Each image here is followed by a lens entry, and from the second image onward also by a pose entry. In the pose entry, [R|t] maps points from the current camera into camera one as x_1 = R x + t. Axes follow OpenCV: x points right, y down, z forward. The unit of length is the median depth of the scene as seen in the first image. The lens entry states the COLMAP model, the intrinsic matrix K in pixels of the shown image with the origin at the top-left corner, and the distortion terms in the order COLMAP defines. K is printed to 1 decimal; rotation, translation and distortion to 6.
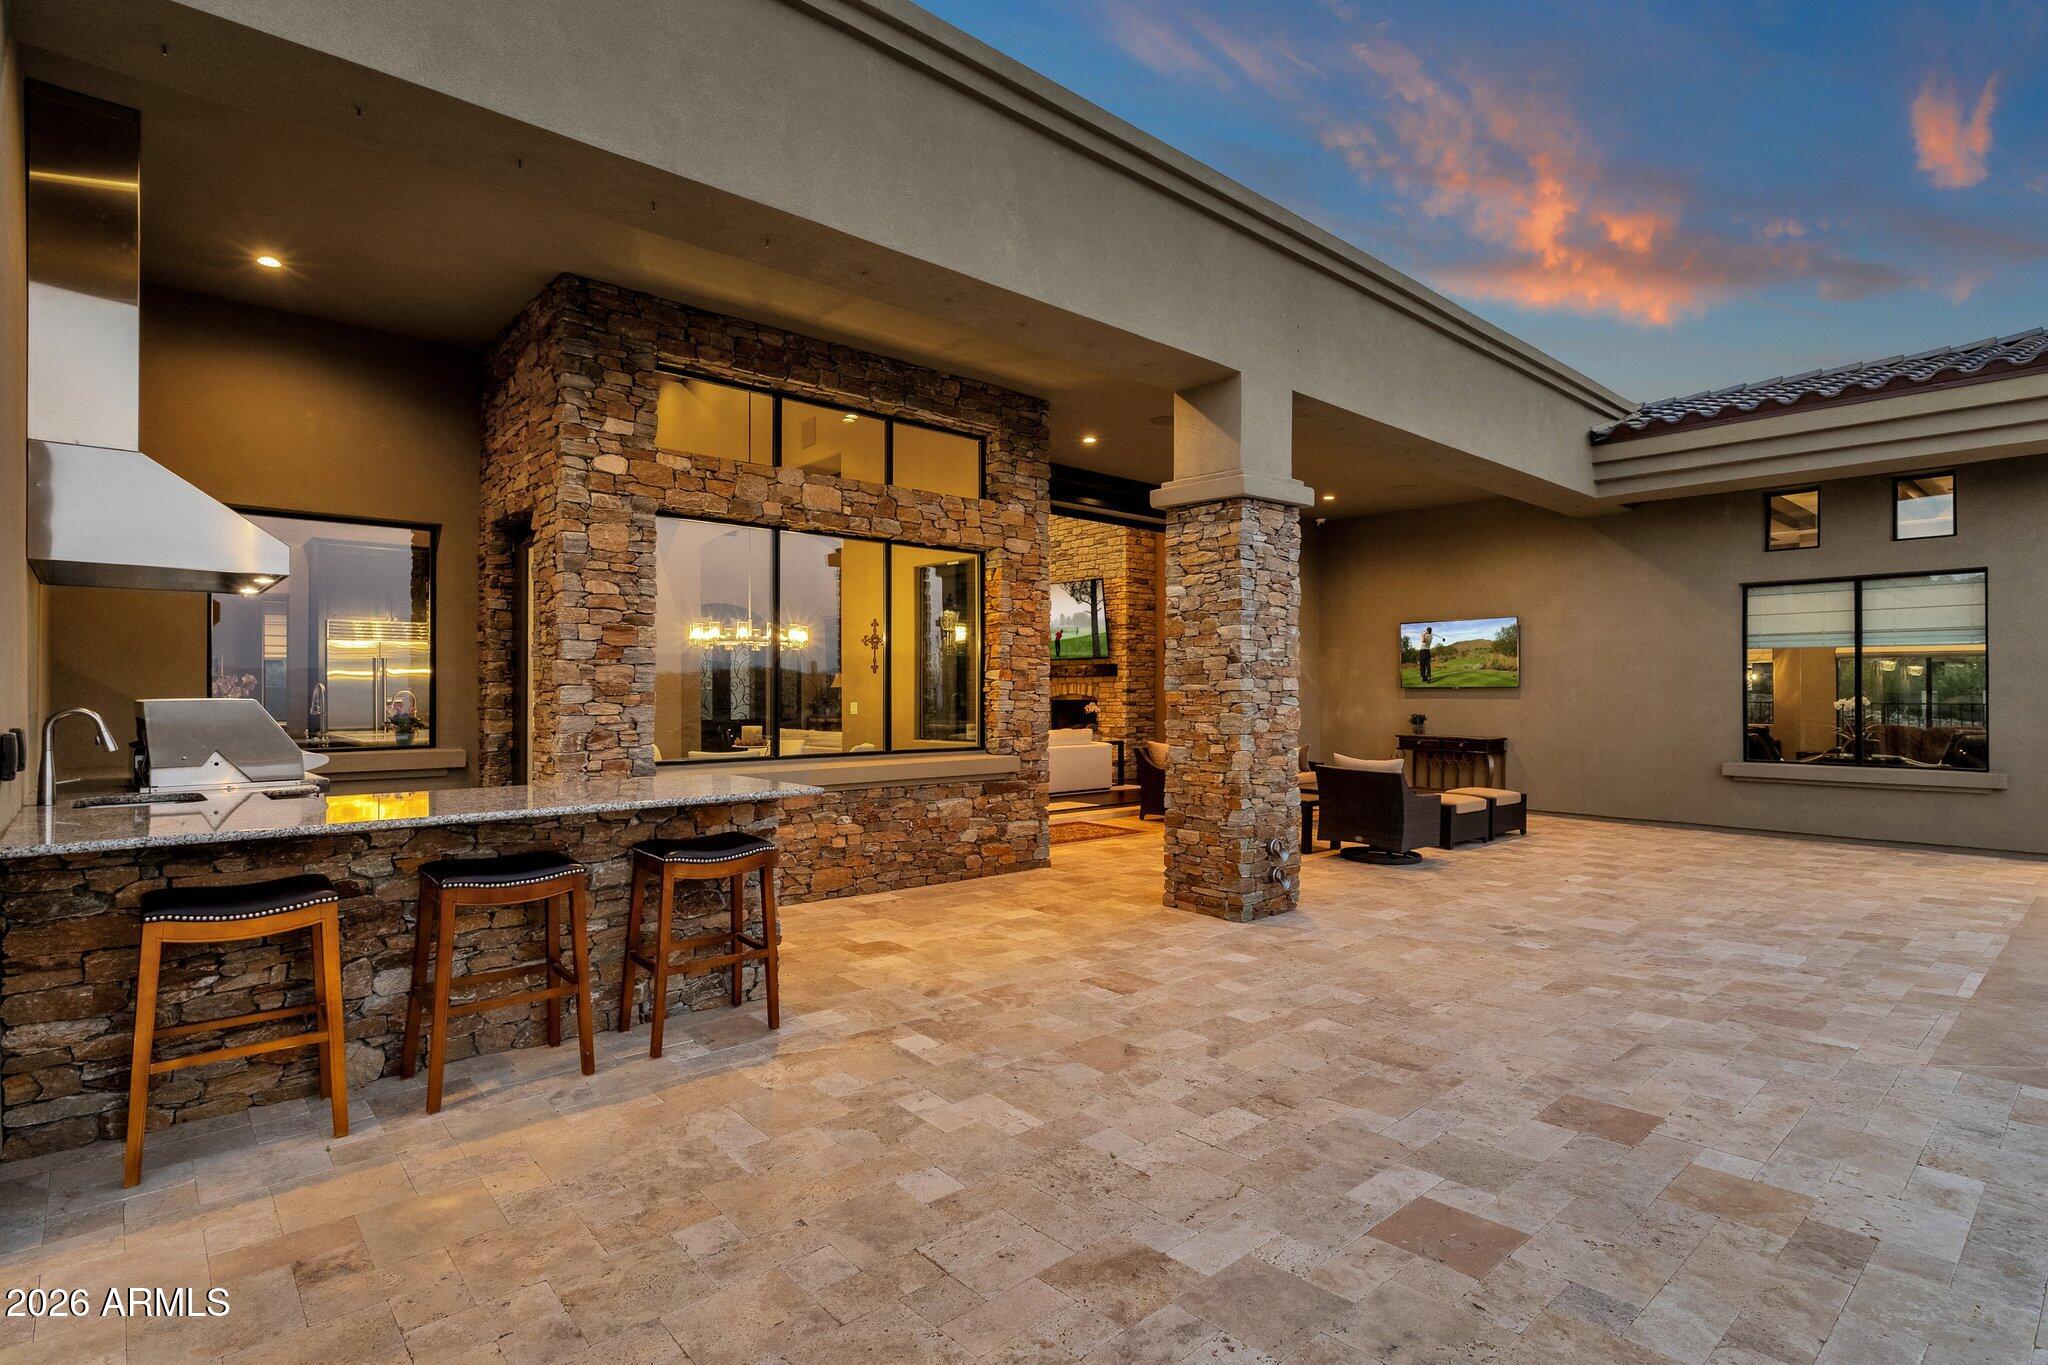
lens RADIAL K [[1019.3, 0, 1009.6], [0, 1019.3, 693.1], [0, 0, 1]] dist [-0.003625, 0.000268]
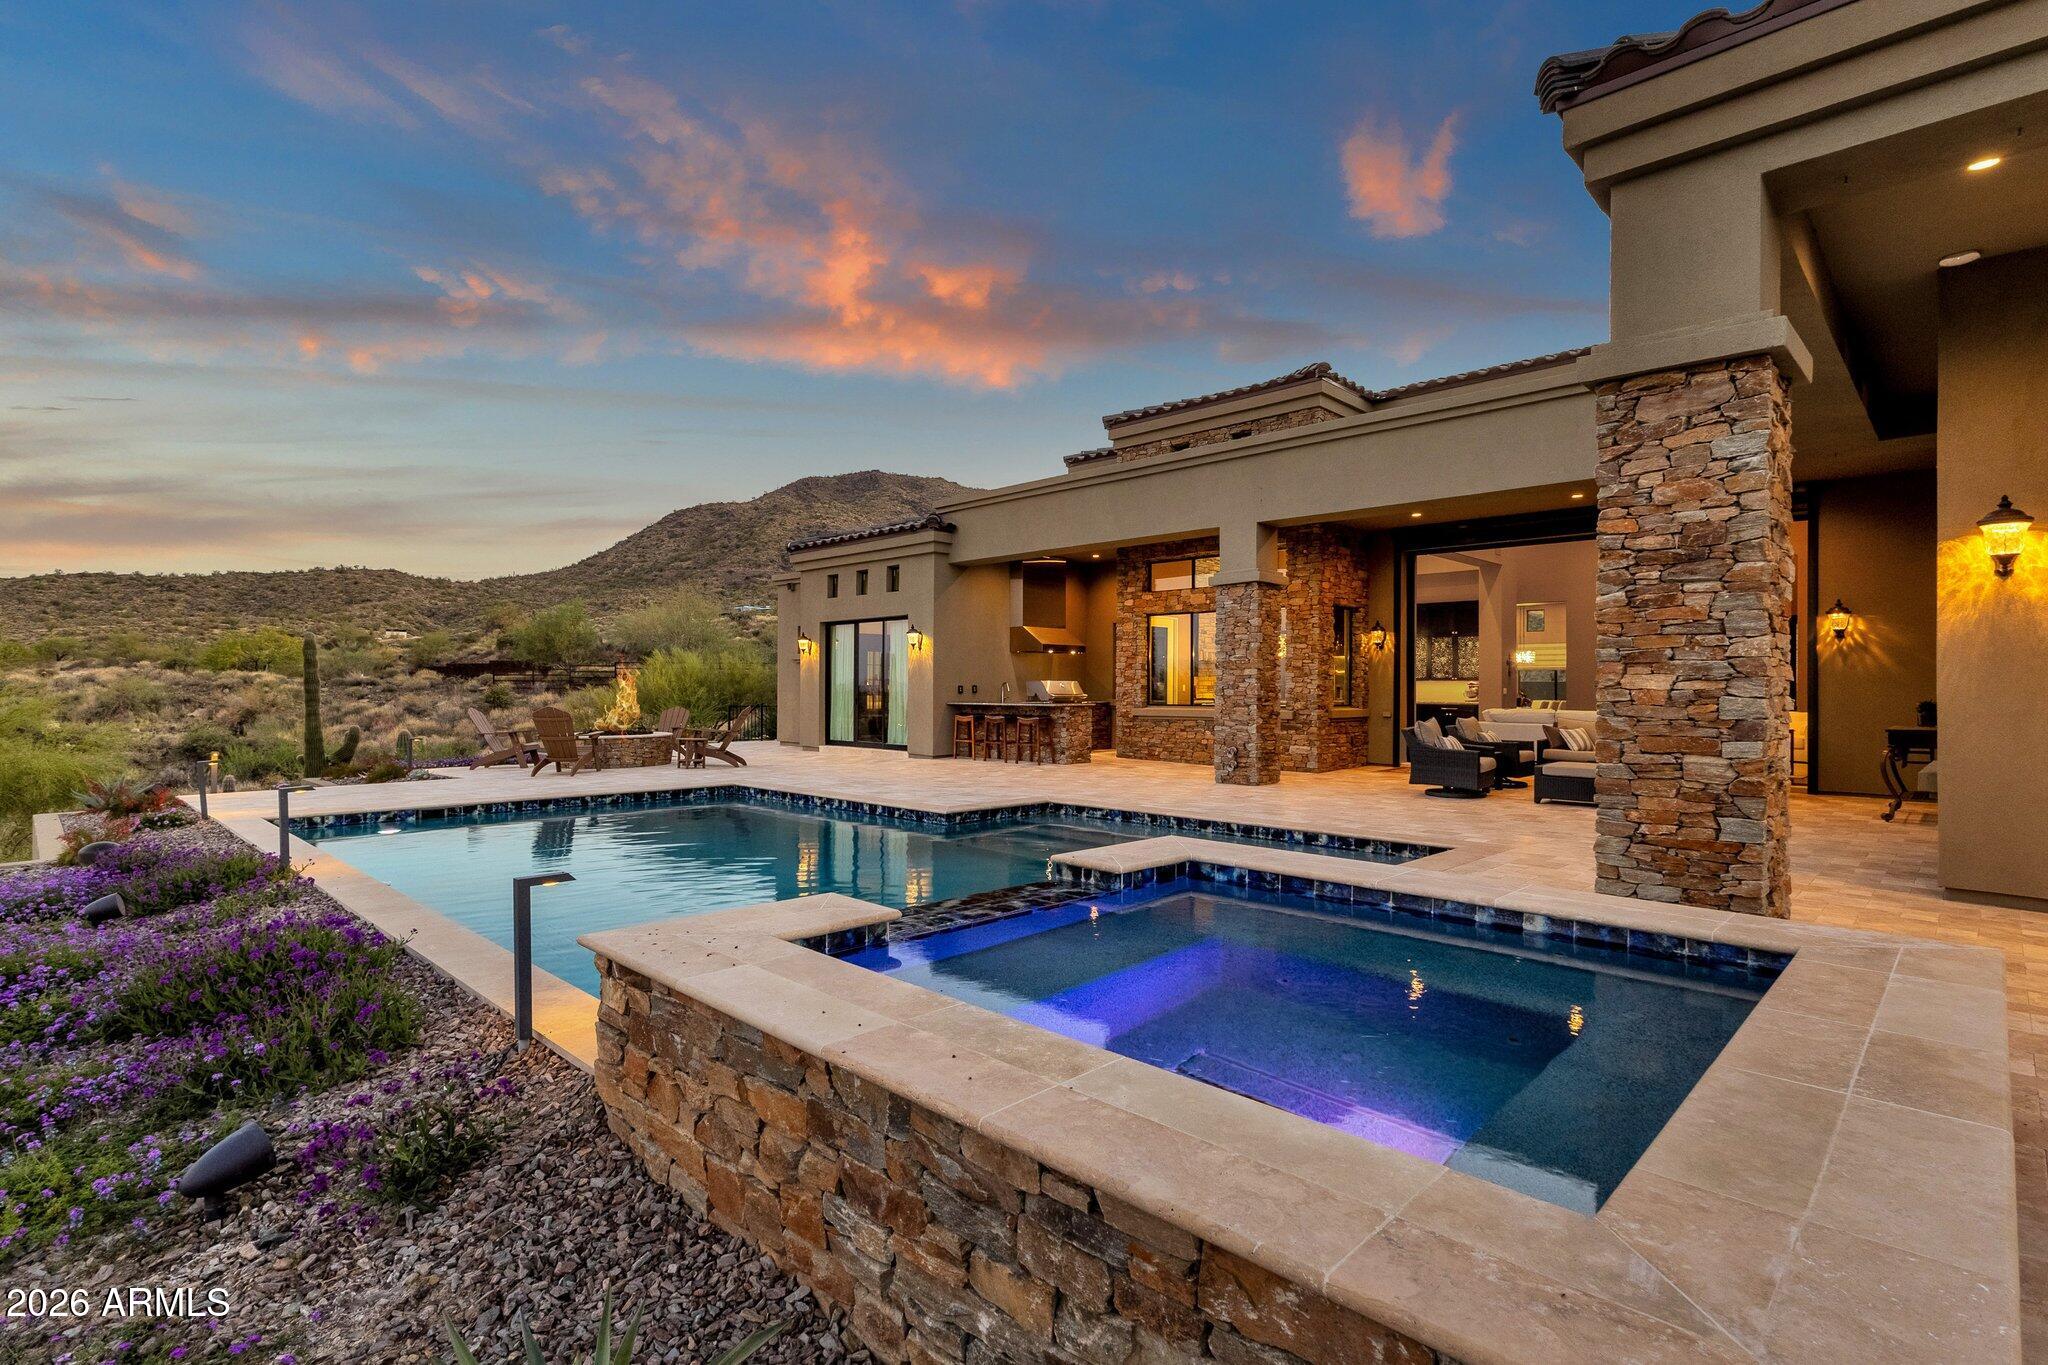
lens RADIAL K [[976.6, 0, 985.7], [0, 976.6, 683.8], [0, 0, 1]] dist [0.001566, 0.000664]
pose [[0.051547, -0.005540, -0.998655, 2.110551], [-0.004903, 0.999971, -0.005801, 0.027185], [0.998659, 0.005195, 0.051518, 0.375521]]
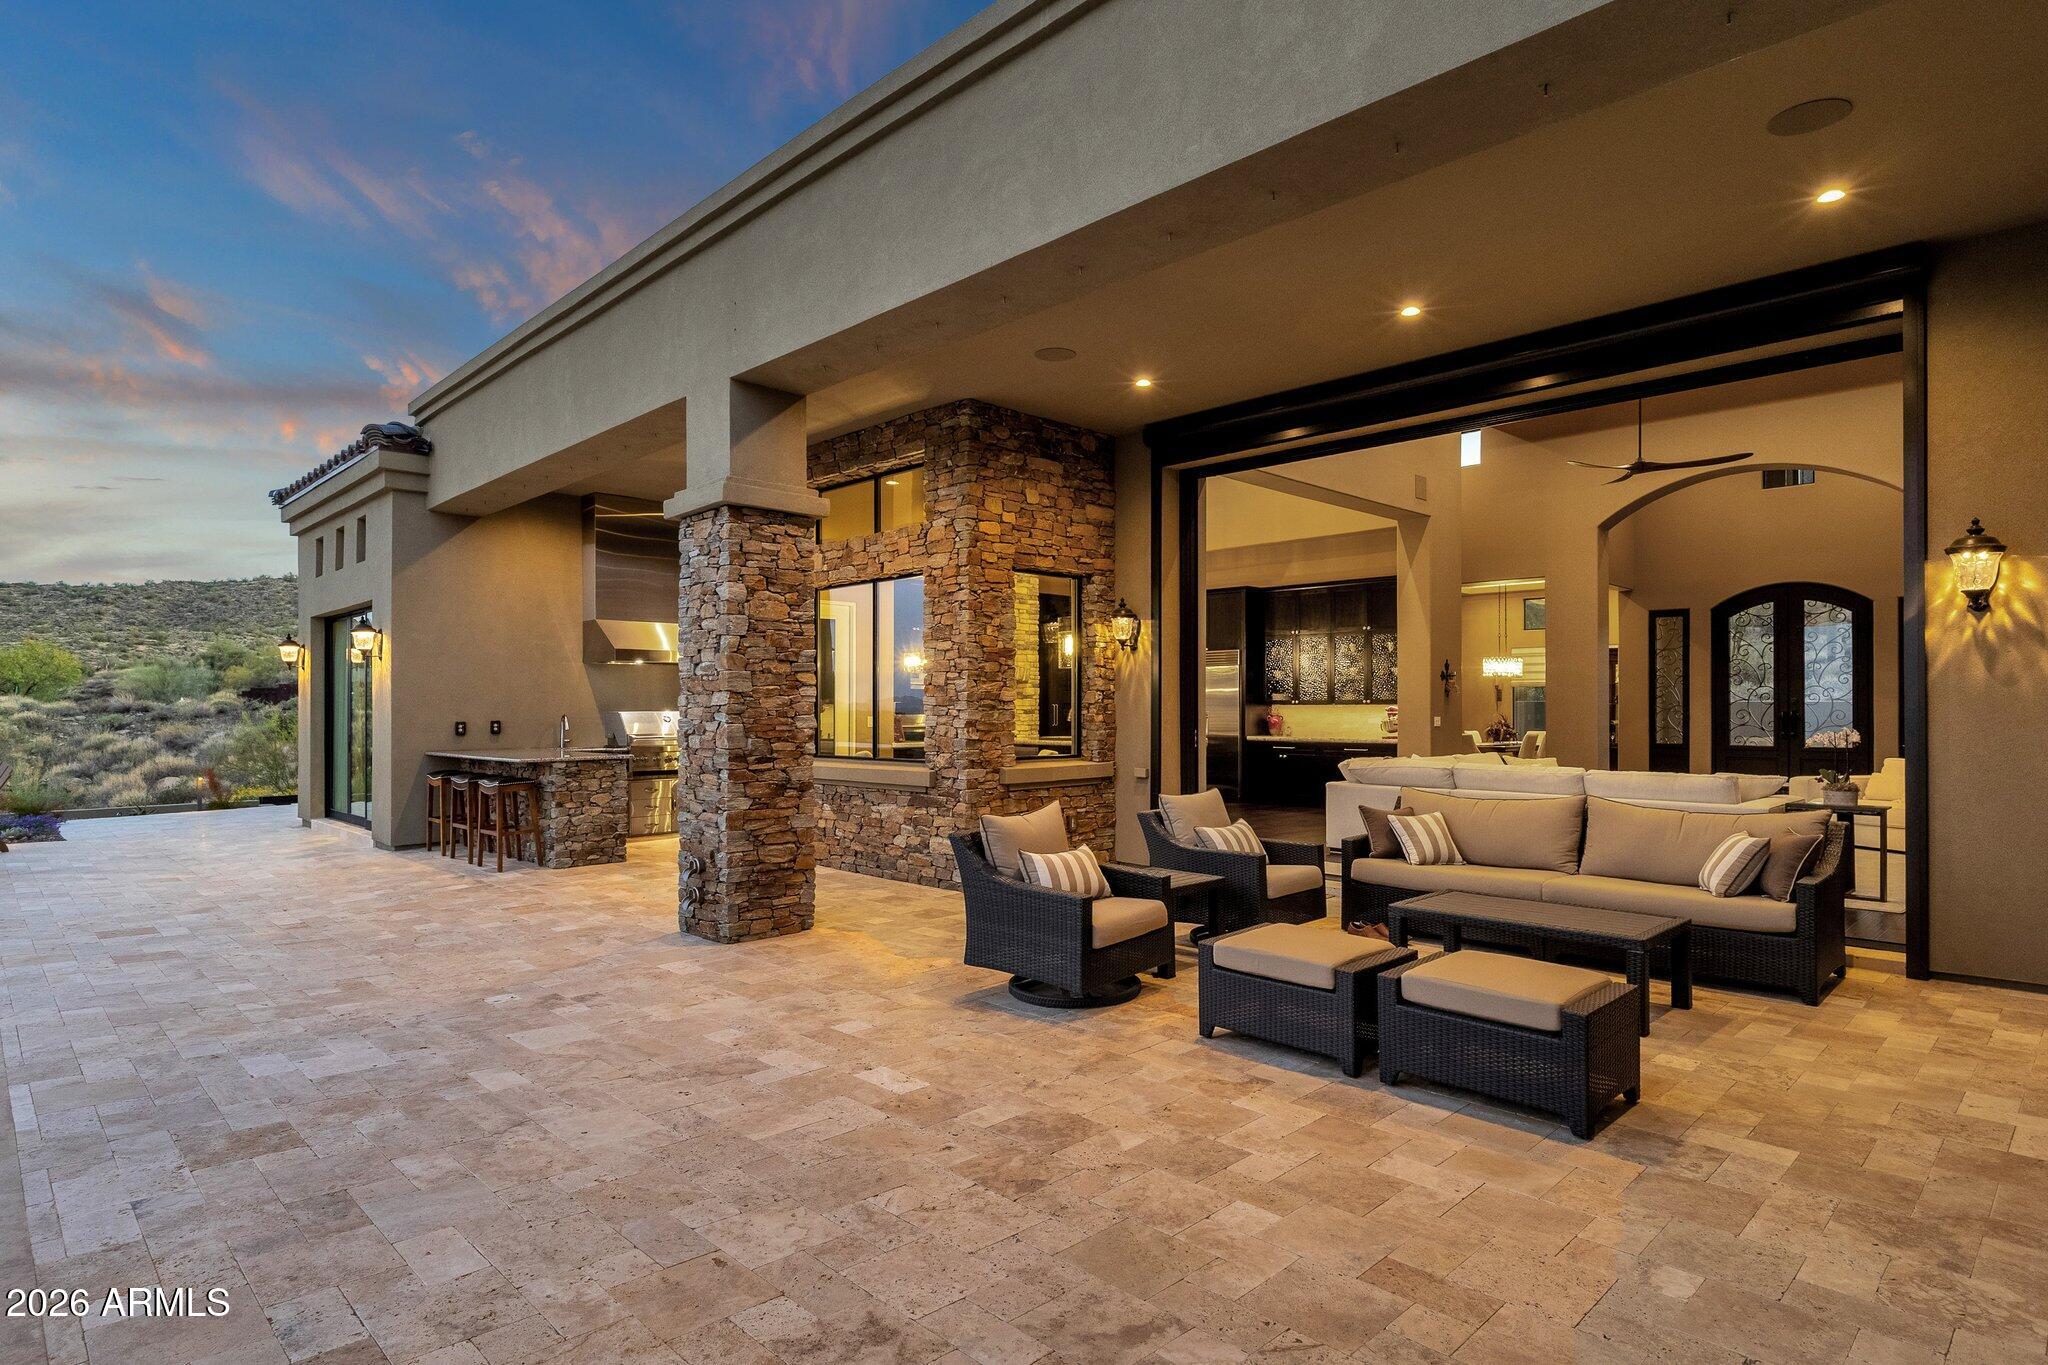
lens RADIAL K [[1098.8, 0, 1028.2], [0, 1098.8, 707.5], [0, 0, 1]] dist [0.001677, 0.000334]
pose [[0.056518, -0.001471, -0.998400, 1.262936], [0.000949, 0.999999, -0.001419, 0.000584], [0.998401, -0.000867, 0.056520, 1.196593]]
